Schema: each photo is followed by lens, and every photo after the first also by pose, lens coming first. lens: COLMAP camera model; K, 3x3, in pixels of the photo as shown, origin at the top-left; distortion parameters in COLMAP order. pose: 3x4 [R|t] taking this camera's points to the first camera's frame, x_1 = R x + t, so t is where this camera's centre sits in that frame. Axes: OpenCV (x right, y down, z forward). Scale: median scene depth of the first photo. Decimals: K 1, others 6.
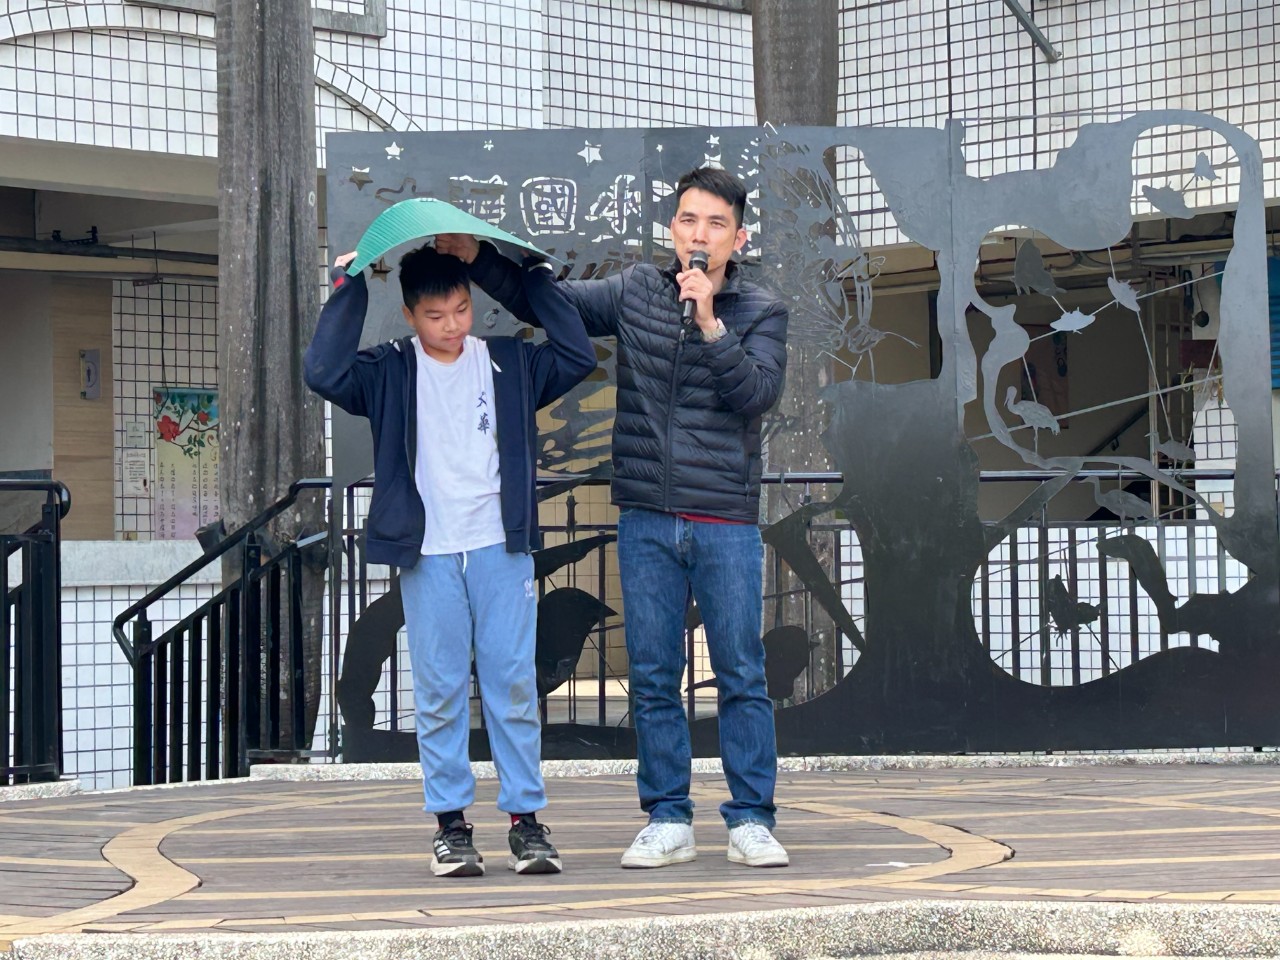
lens RADIAL K [[3298.3, 0, 663.8], [0, 3298.3, 445.4], [0, 0, 1]] dist [0.212959, -0.718319]
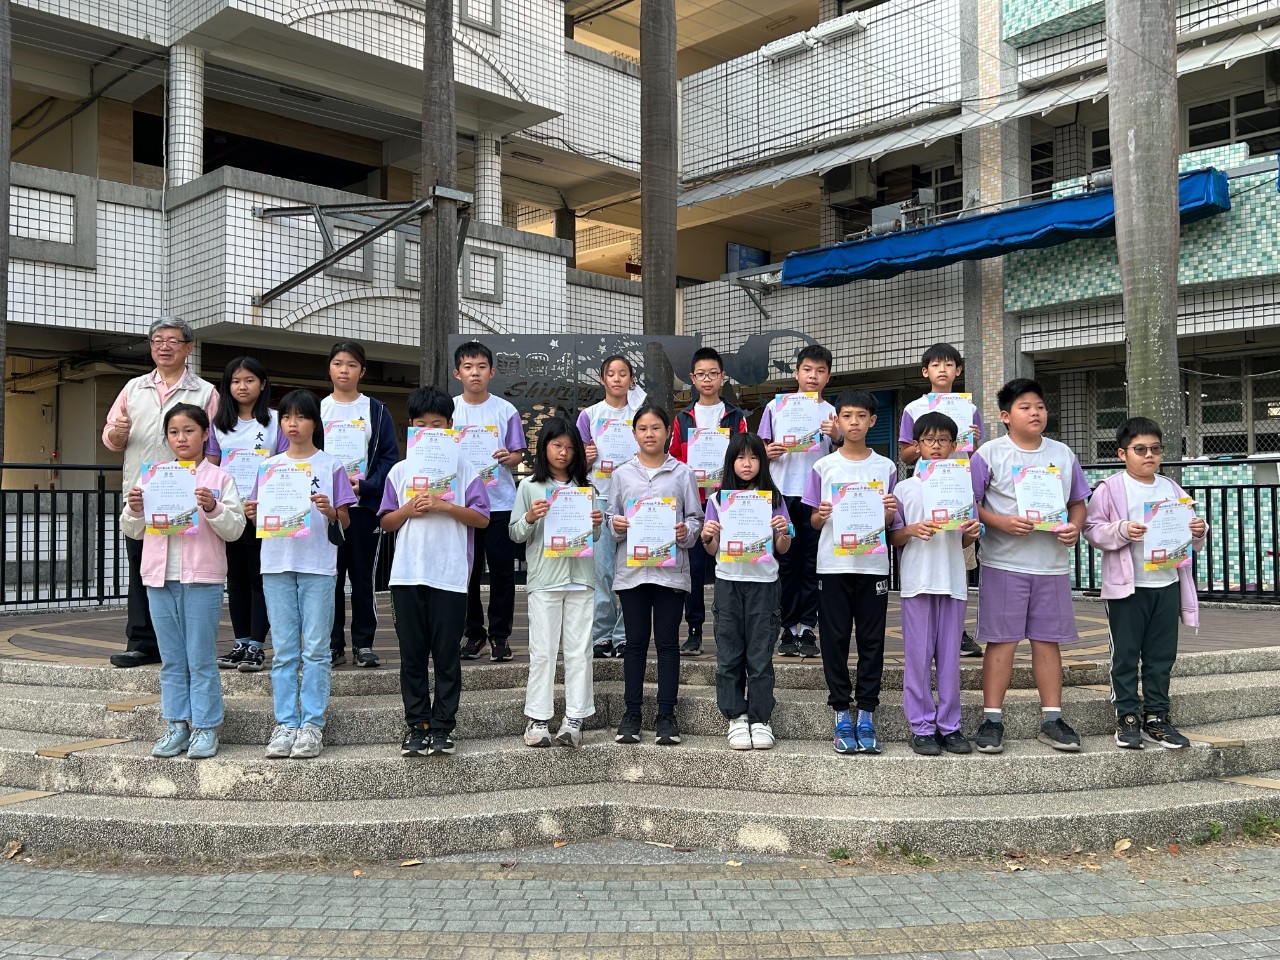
lens RADIAL K [[1159.3, 0, 647.4], [0, 1159.3, 480.1], [0, 0, 1]] dist [0.101775, -0.204959]
pose [[0.999668, 0.014865, -0.021029, 0.069050], [-0.014578, 0.999800, 0.013711, 0.002091], [0.021229, -0.013400, 0.999685, 0.117396]]
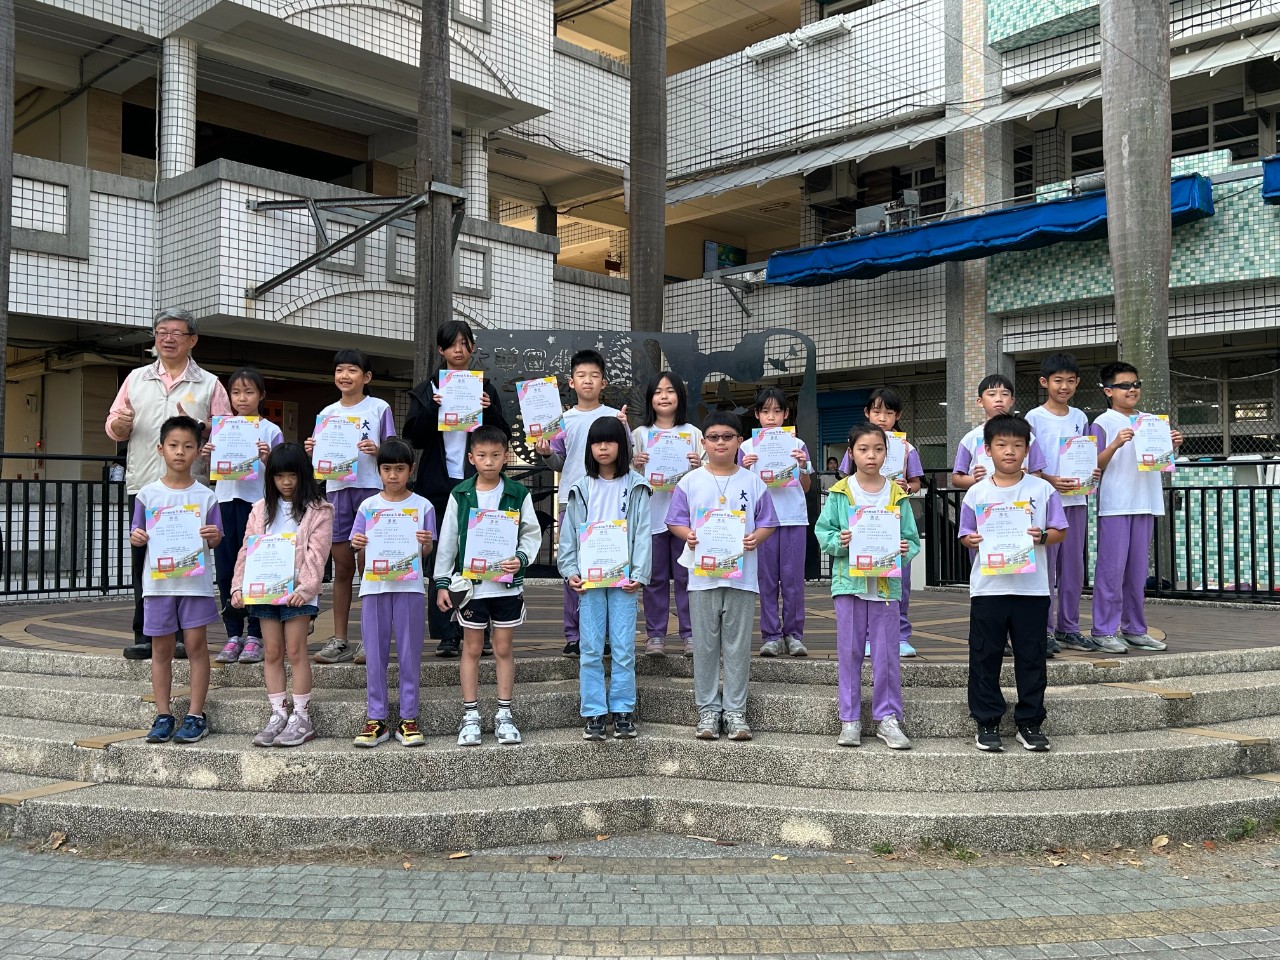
lens RADIAL K [[1148.9, 0, 625.7], [0, 1148.9, 474.7], [0, 0, 1]] dist [0.103998, -0.211271]
pose [[0.999691, 0.024255, -0.005524, 0.042175], [-0.024181, 0.999622, 0.013104, 0.002152], [0.005840, -0.012966, 0.999899, 0.117305]]
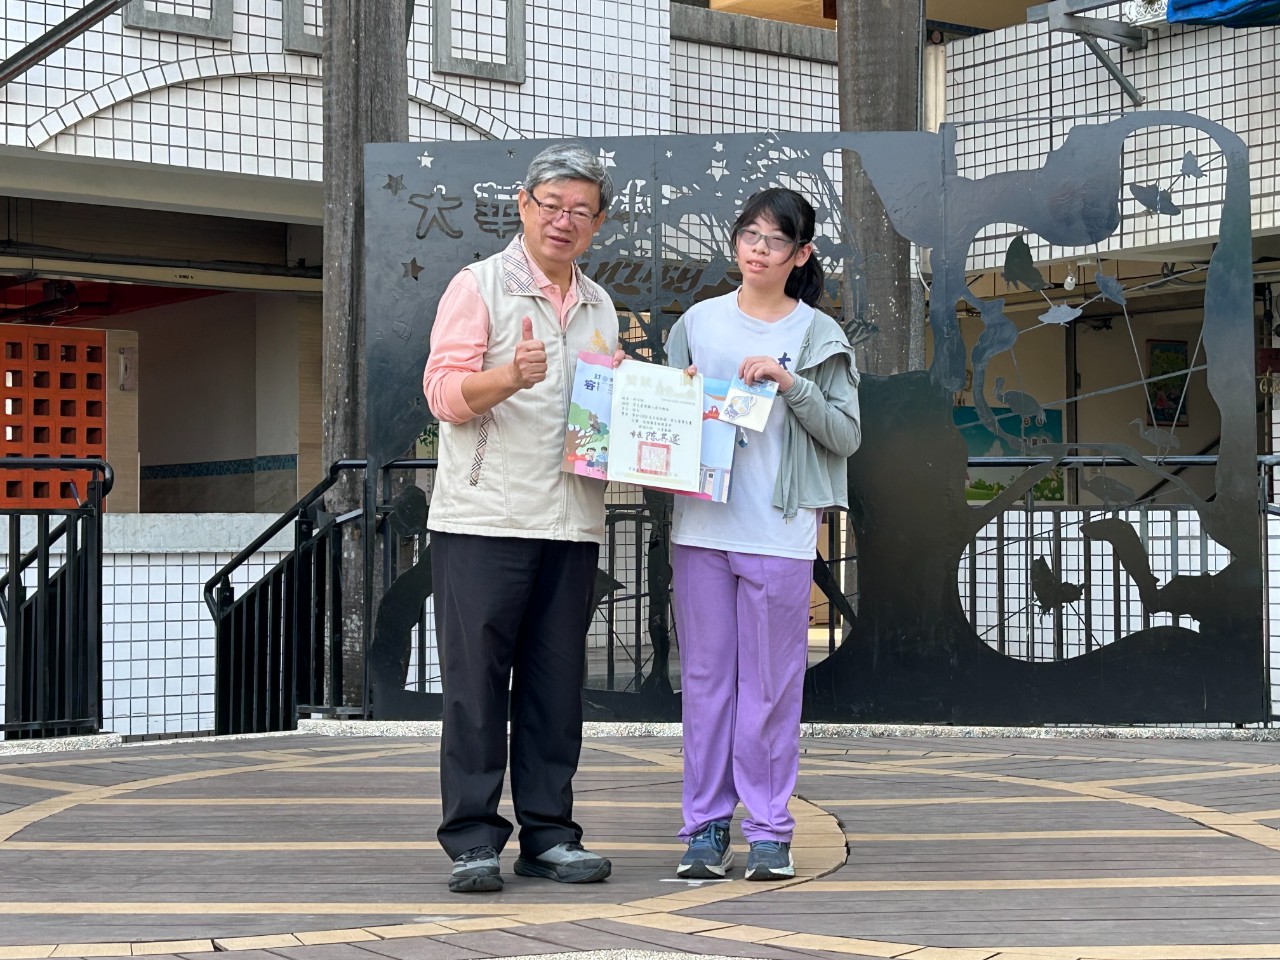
lens RADIAL K [[2397.6, 0, 618.4], [0, 2397.6, 469.7], [0, 0, 1]] dist [0.224964, -0.875400]
pose [[0.989921, 0.006368, -0.141479, 0.093571], [-0.004825, 0.999925, 0.011249, 0.003784], [0.141541, -0.010453, 0.989877, 0.221507]]
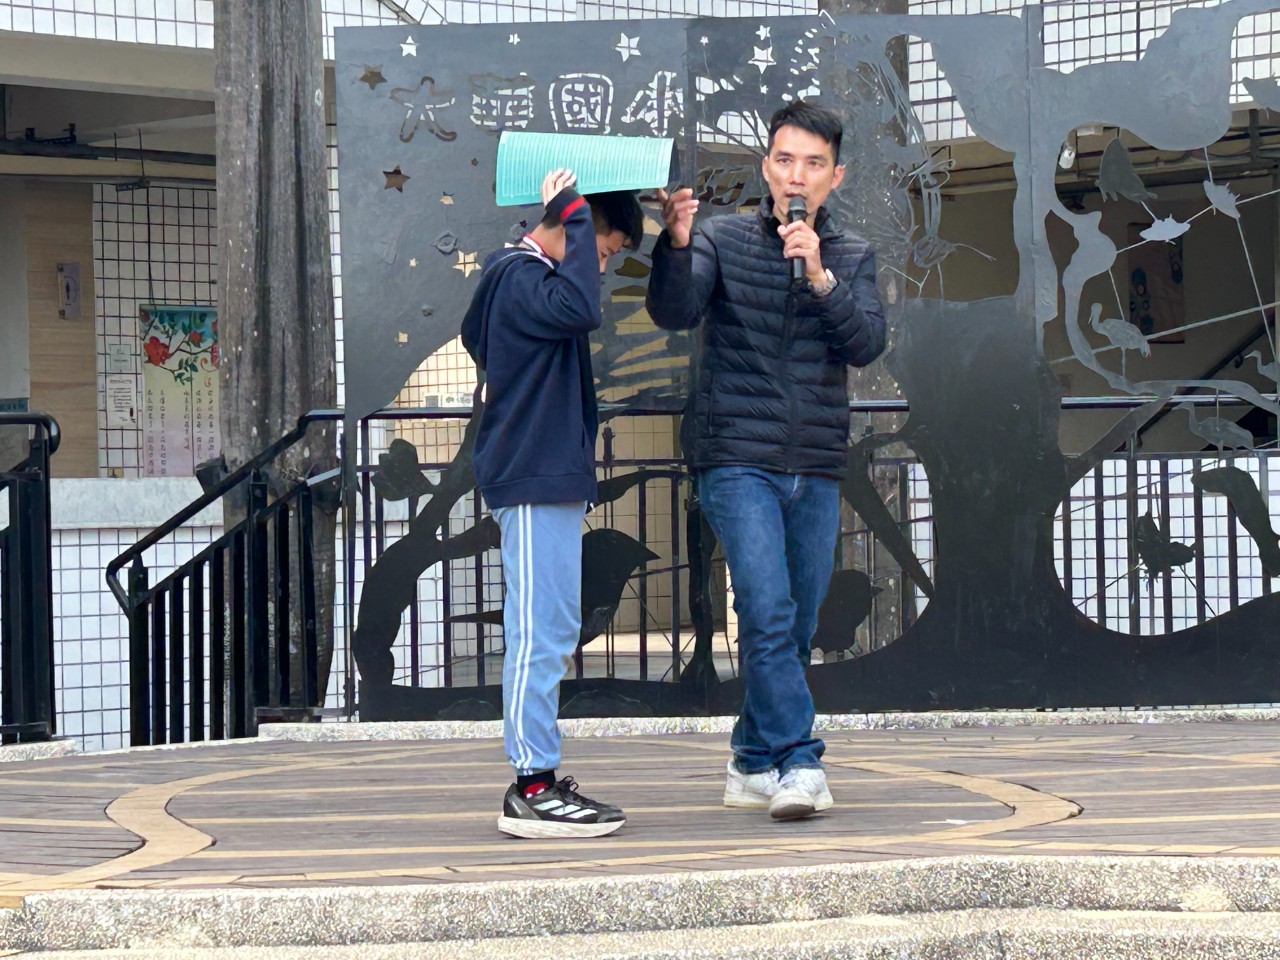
lens RADIAL K [[3883.8, 0, 619.3], [0, 3883.8, 484.1], [0, 0, 1]] dist [0.176532, 0.155045]
pose [[0.999608, -0.005053, -0.027519, 0.004272], [0.005917, 0.999490, 0.031382, -0.002602], [0.027347, -0.031533, 0.999129, -0.064639]]
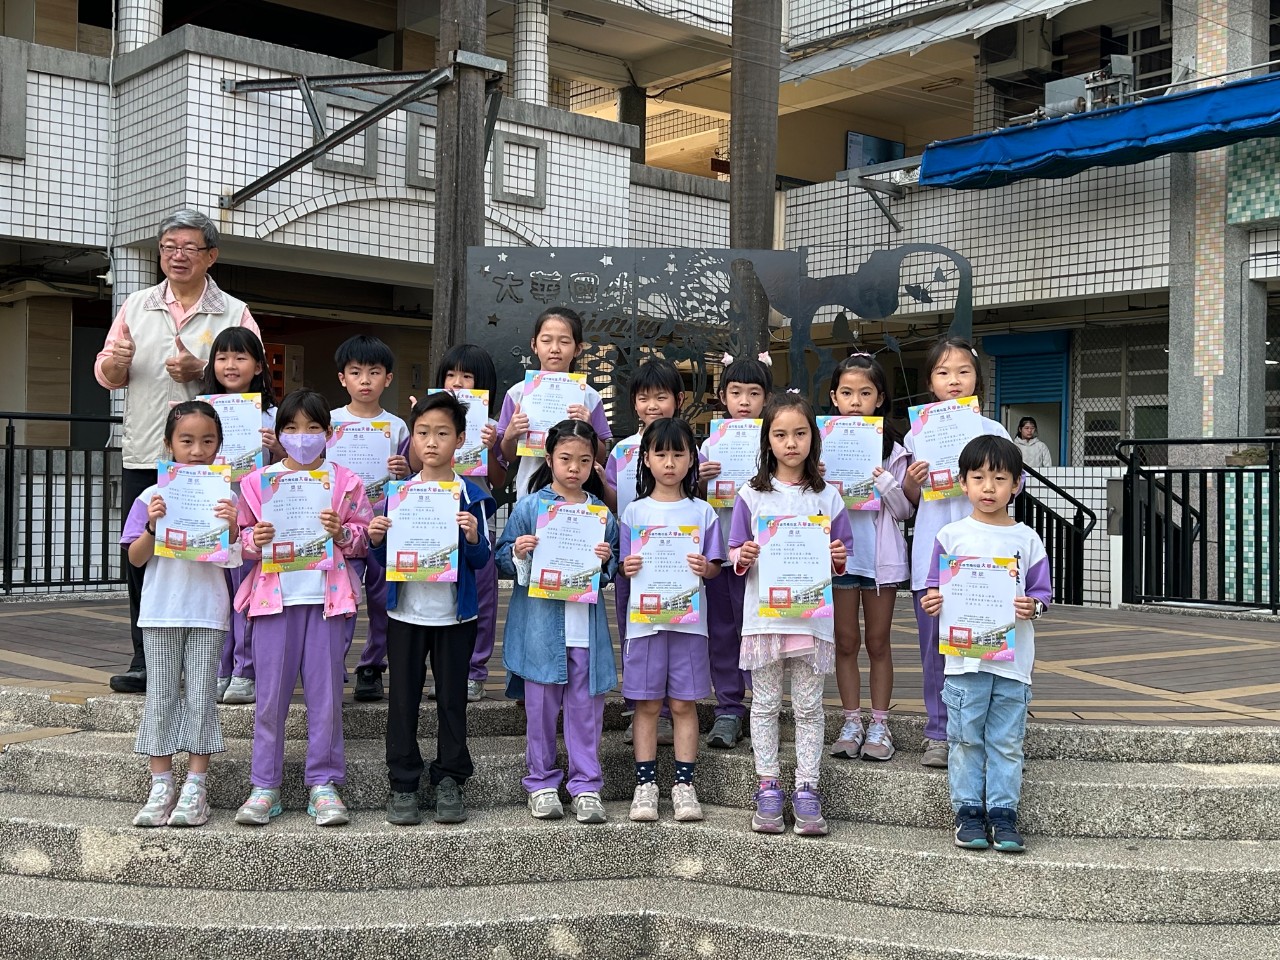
lens RADIAL K [[1476.3, 0, 621.8], [0, 1476.3, 464.4], [0, 0, 1]] dist [0.149918, -0.388385]
pose [[0.994510, 0.035387, -0.098481, 0.073122], [-0.032562, 0.999015, 0.030152, 0.001680], [0.099451, -0.026780, 0.994682, 0.161633]]
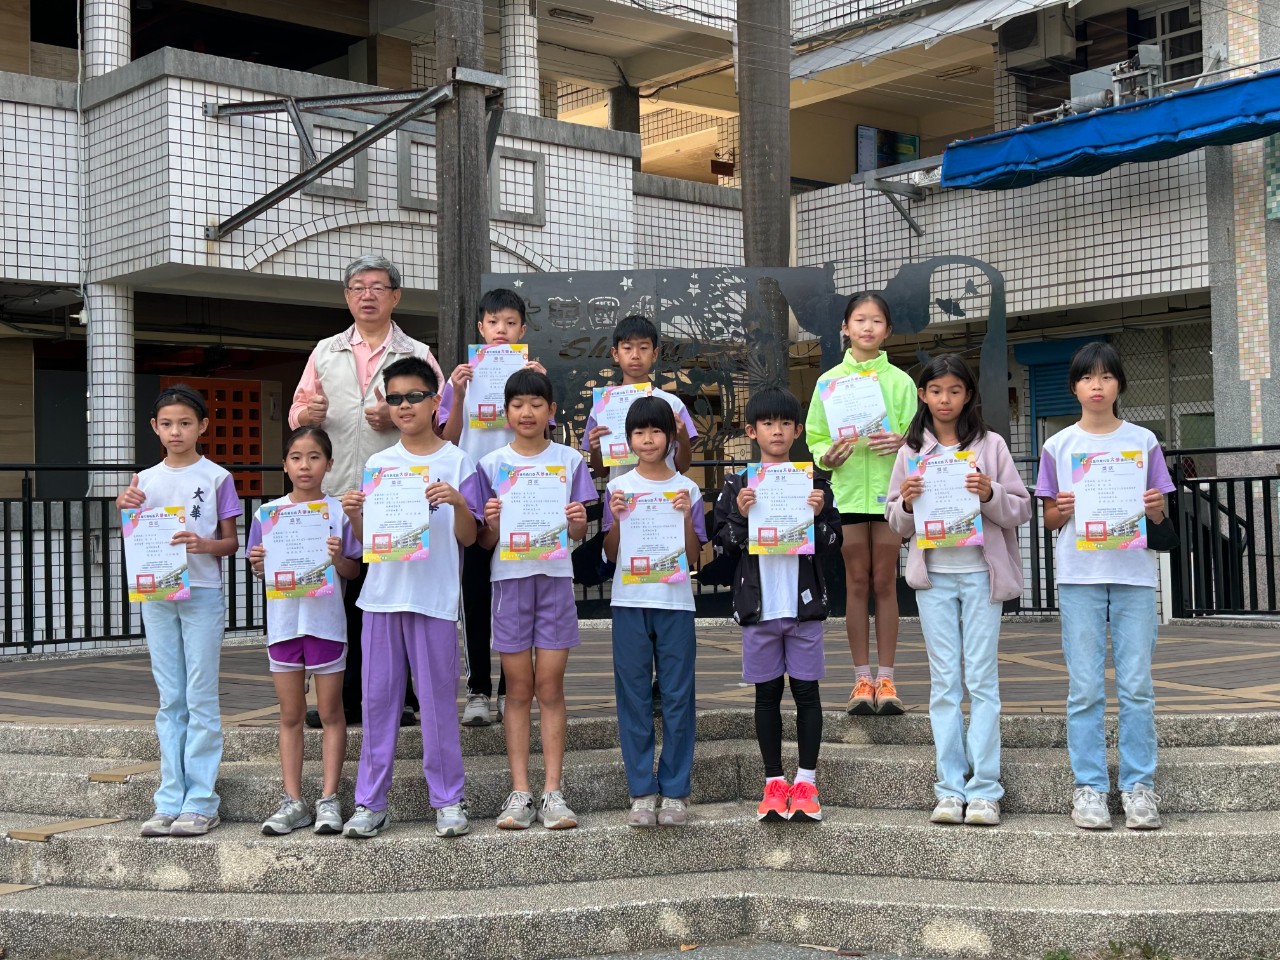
lens RADIAL K [[1700.7, 0, 648.1], [0, 1700.7, 462.2], [0, 0, 1]] dist [0.181549, -0.544905]
pose [[0.997386, -0.003523, -0.072170, 0.056334], [0.004106, 0.999960, 0.007932, 0.001891], [0.072139, -0.008207, 0.997361, 0.070383]]
